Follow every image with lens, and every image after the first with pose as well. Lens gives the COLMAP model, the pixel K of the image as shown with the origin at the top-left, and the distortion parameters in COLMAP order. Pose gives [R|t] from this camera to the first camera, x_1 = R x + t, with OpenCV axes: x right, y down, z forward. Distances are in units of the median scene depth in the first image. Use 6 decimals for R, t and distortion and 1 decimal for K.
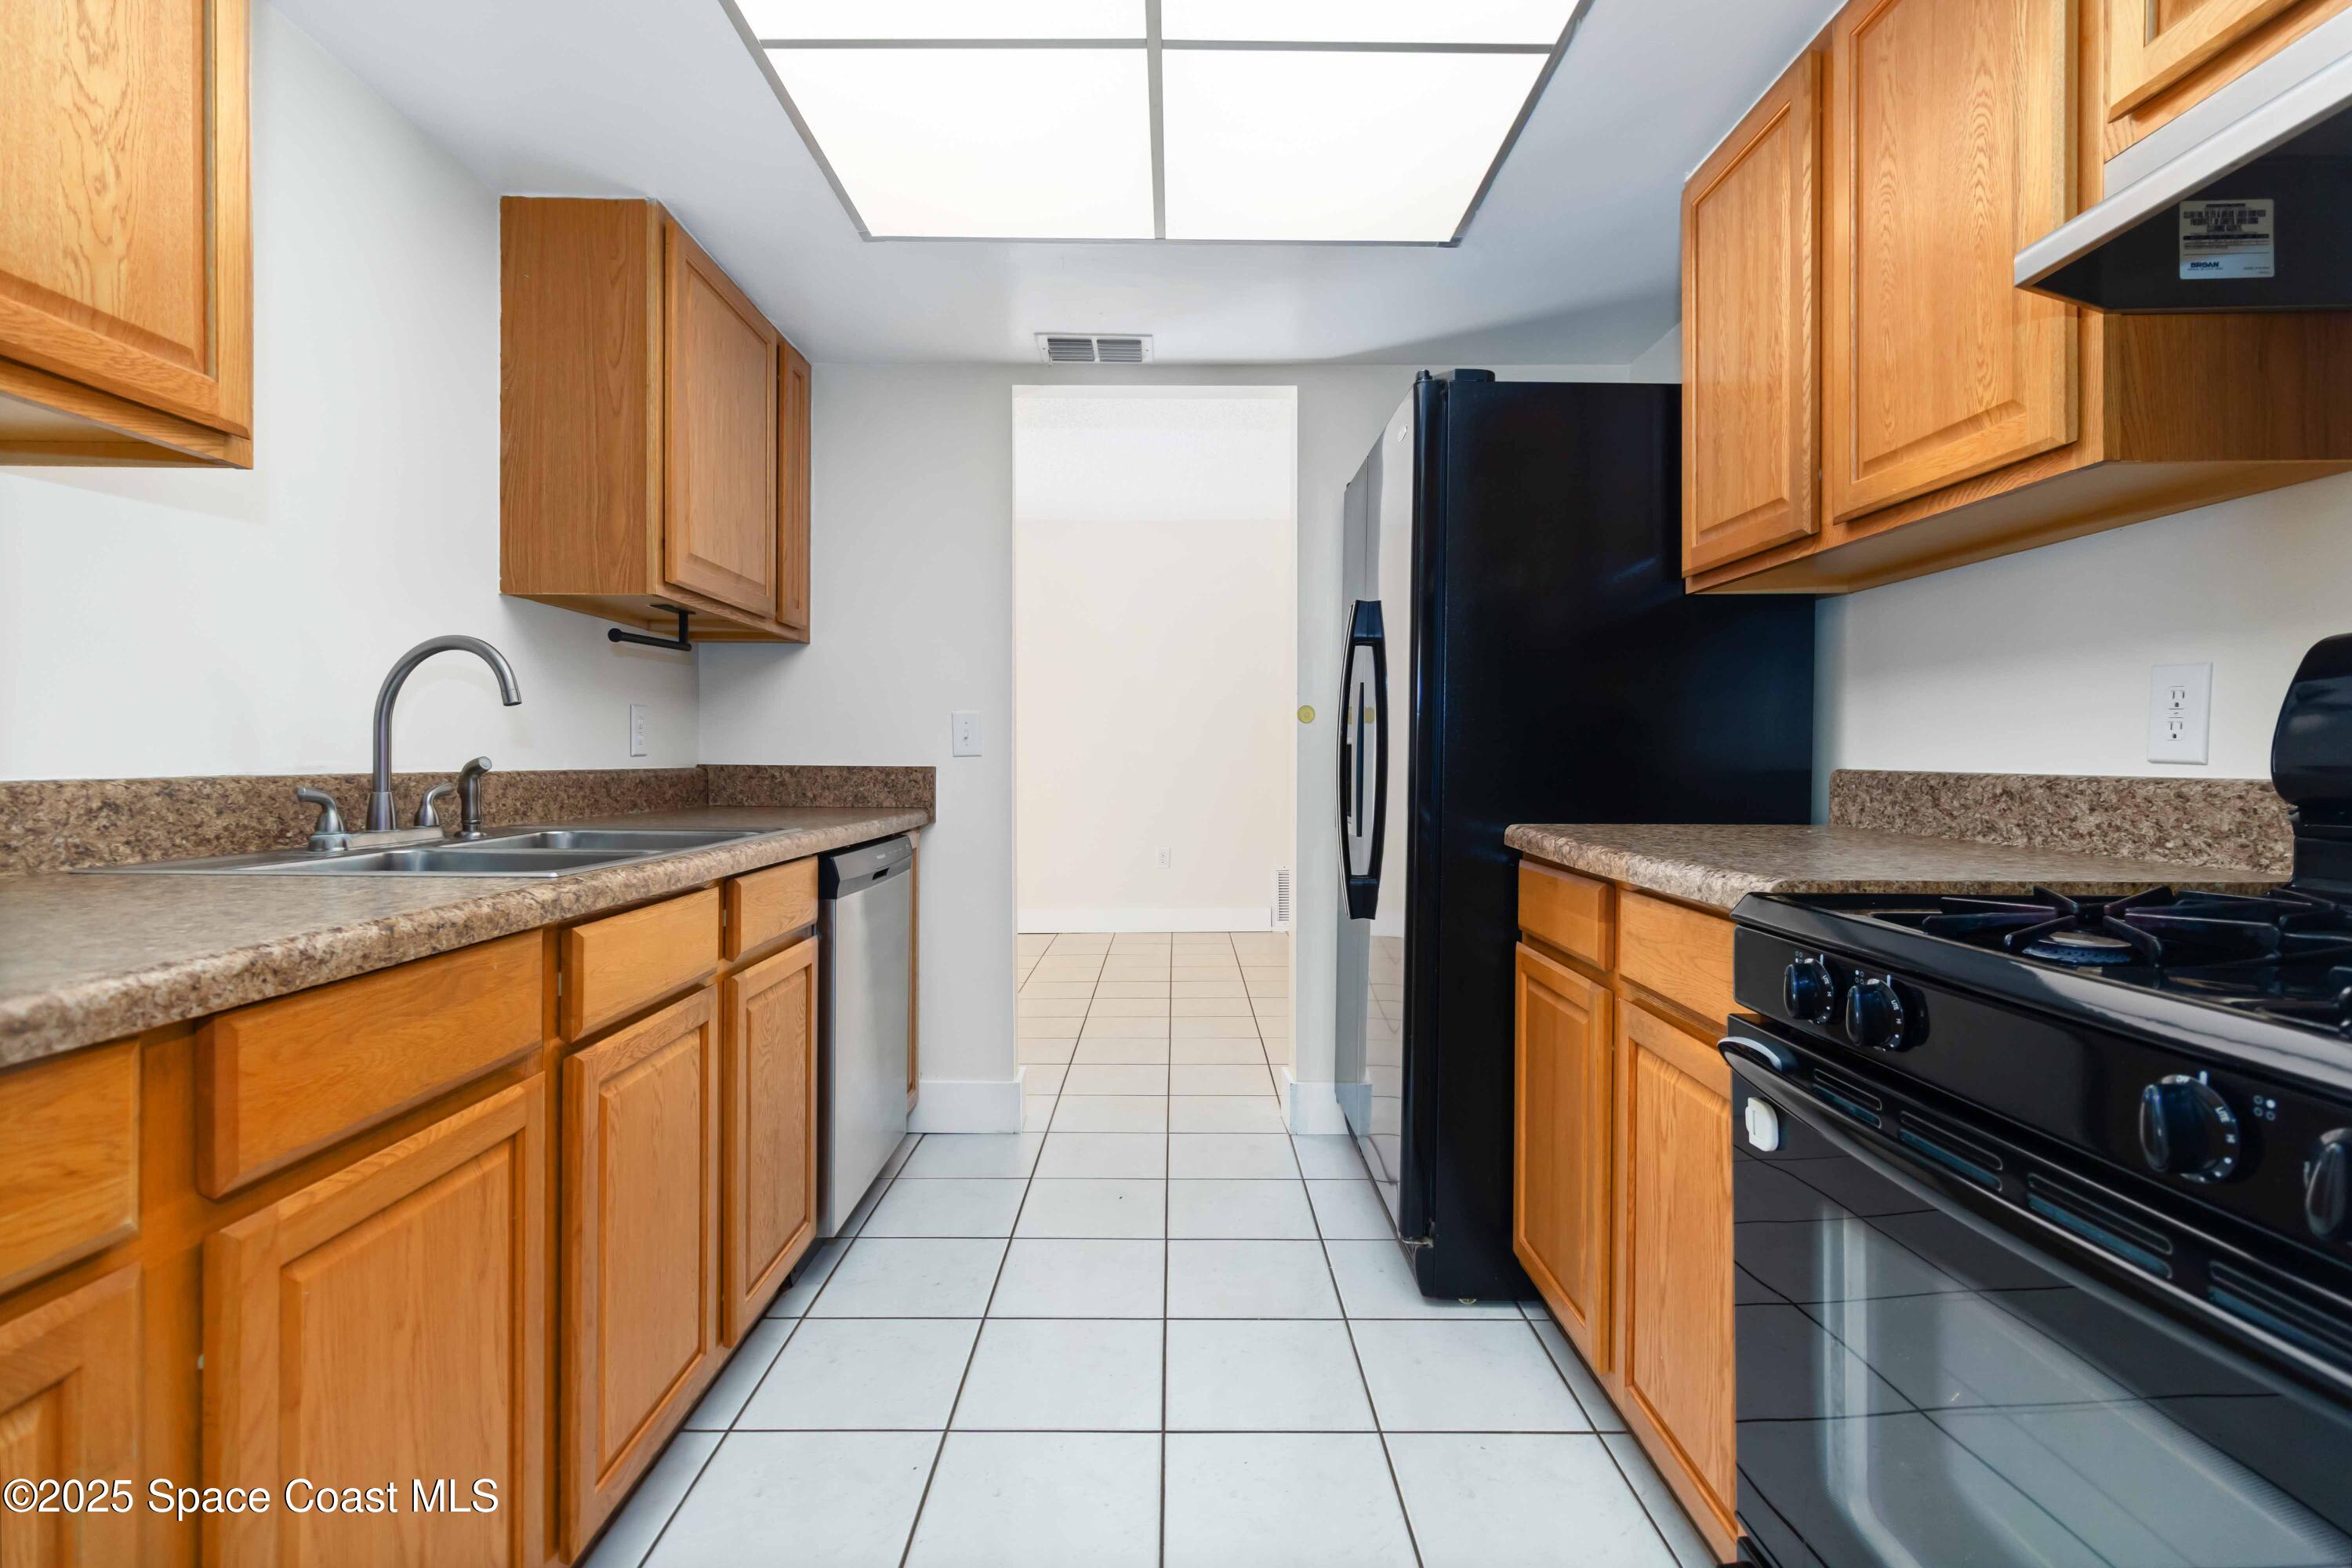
lens RADIAL K [[1095.4, 0, 1177.9], [0, 1095.4, 752.1], [0, 0, 1]] dist [0.003740, -0.000128]
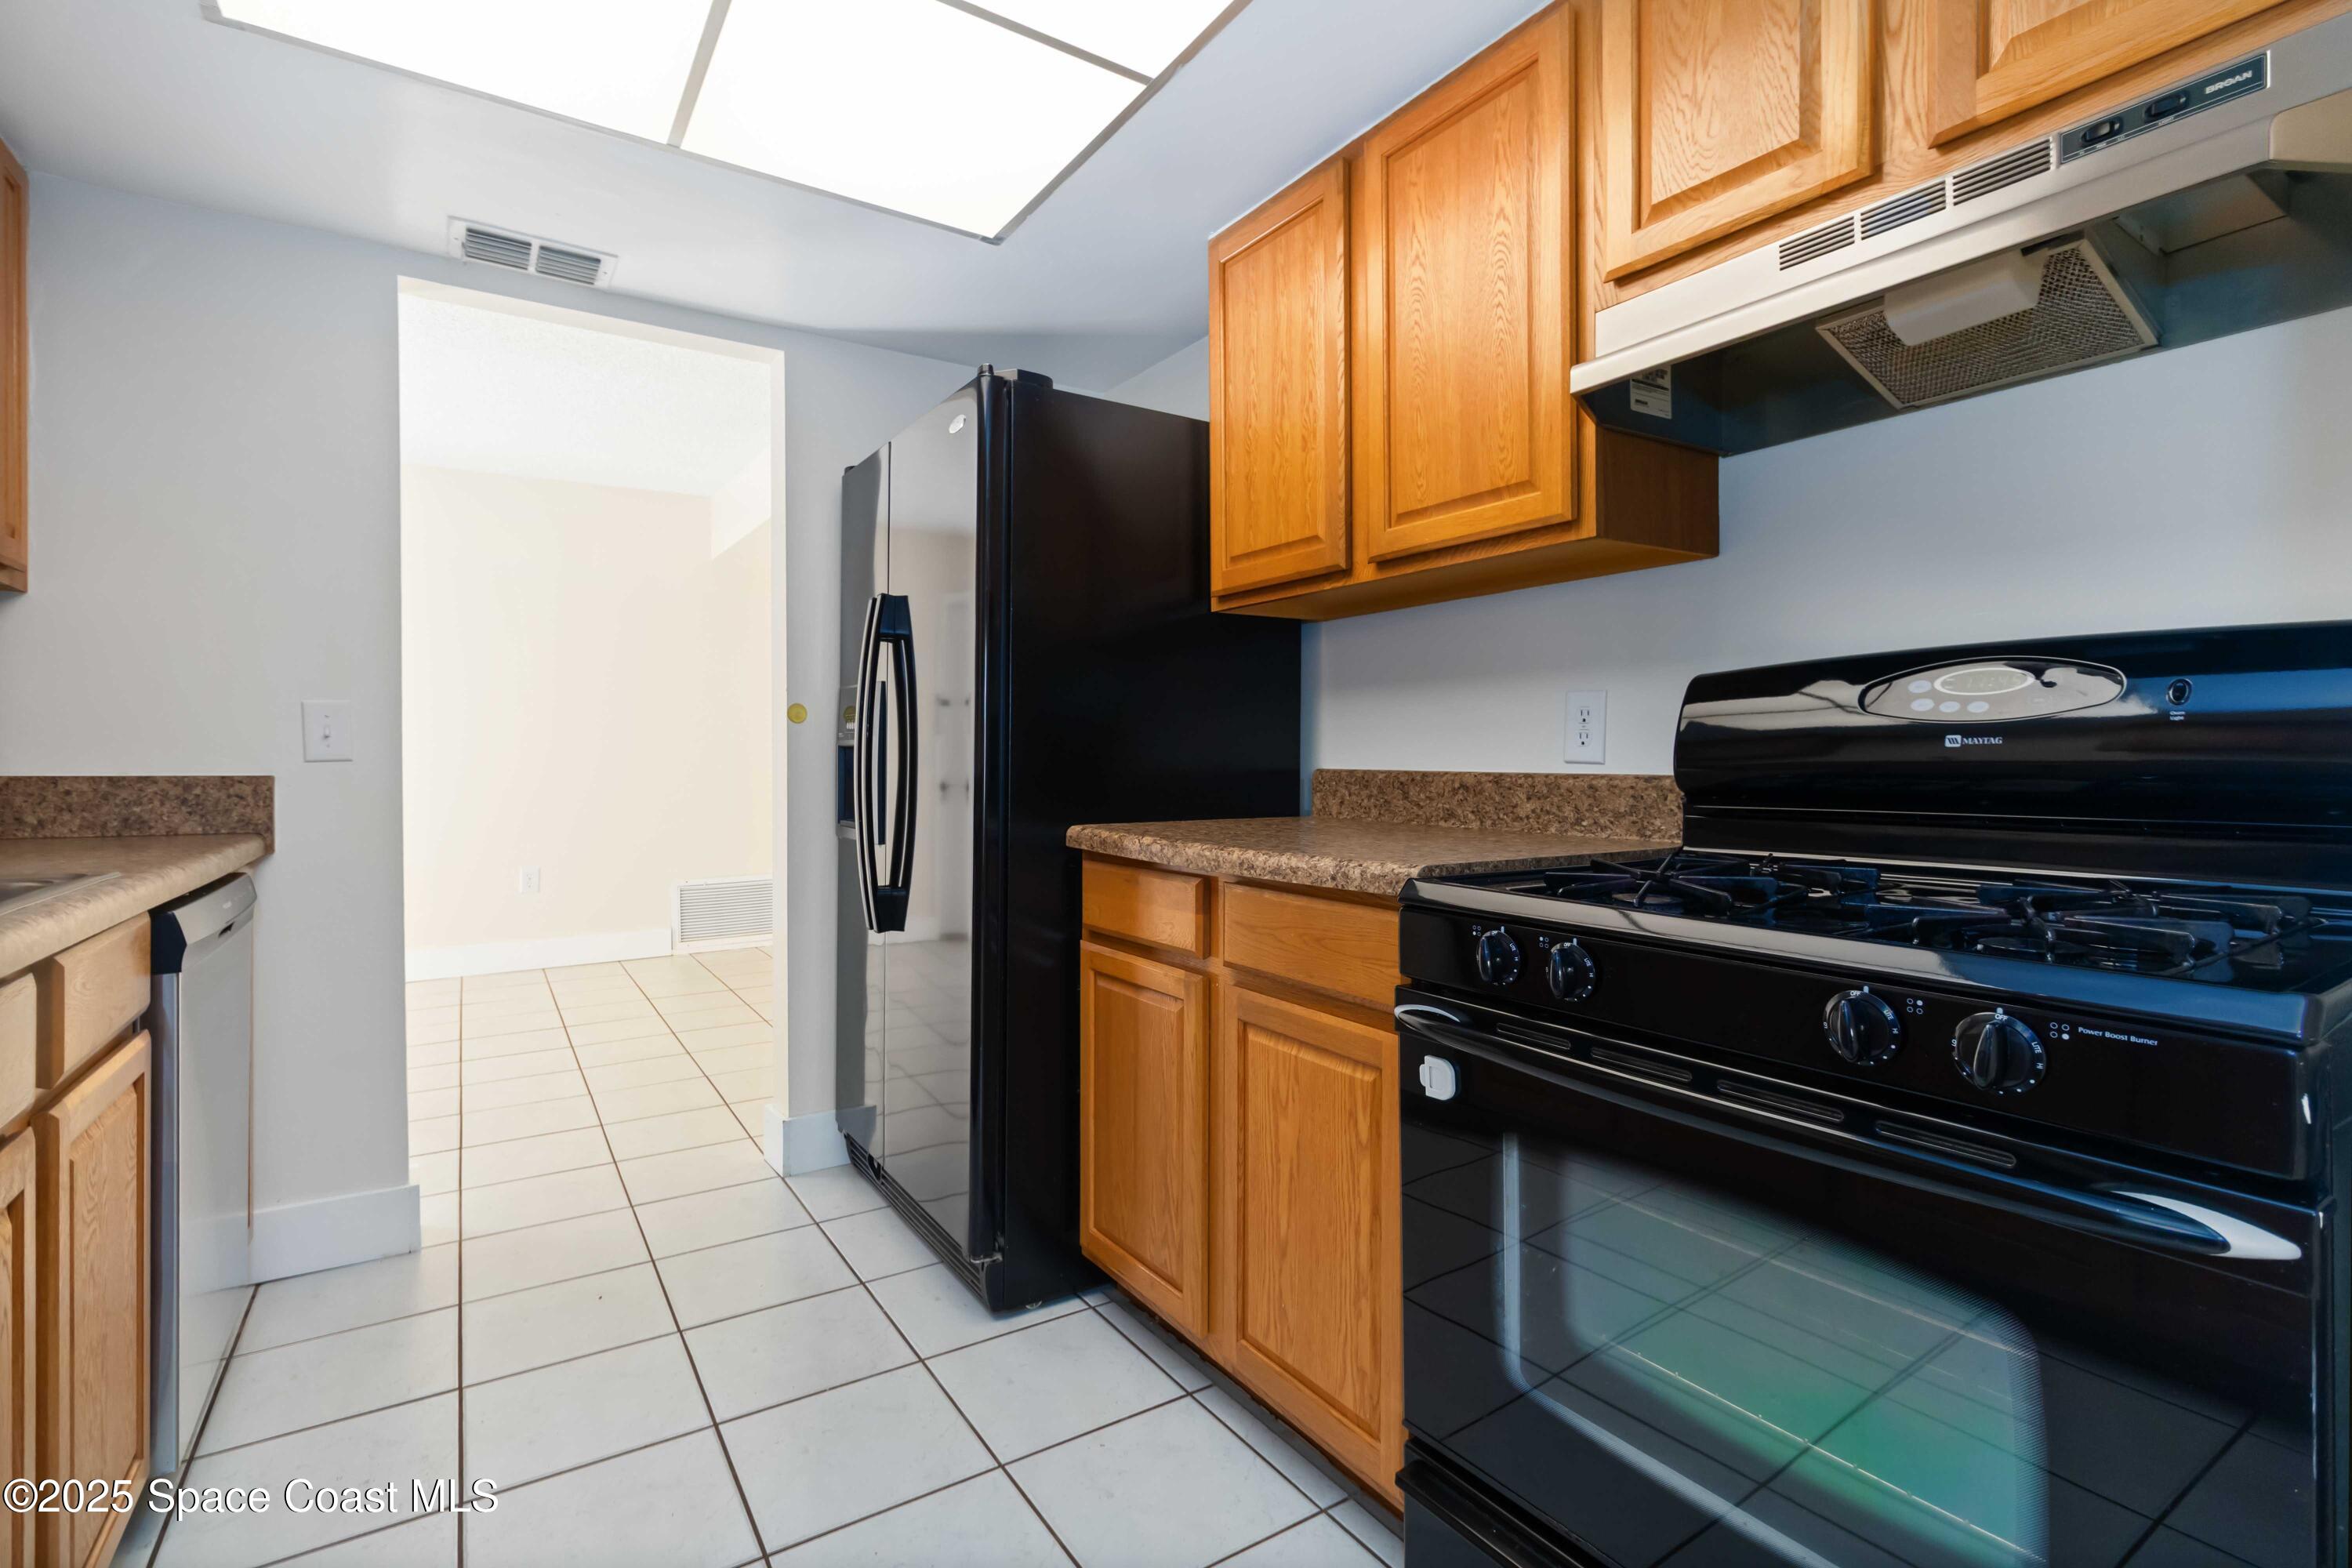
lens RADIAL K [[1095.4, 0, 1177.9], [0, 1095.4, 752.1], [0, 0, 1]] dist [0.003740, -0.000128]
pose [[0.838687, -0.000580, 0.544614, -0.198947], [0.000902, 1.000000, -0.000324, -0.002727], [-0.544613, 0.000763, 0.838687, 0.107647]]
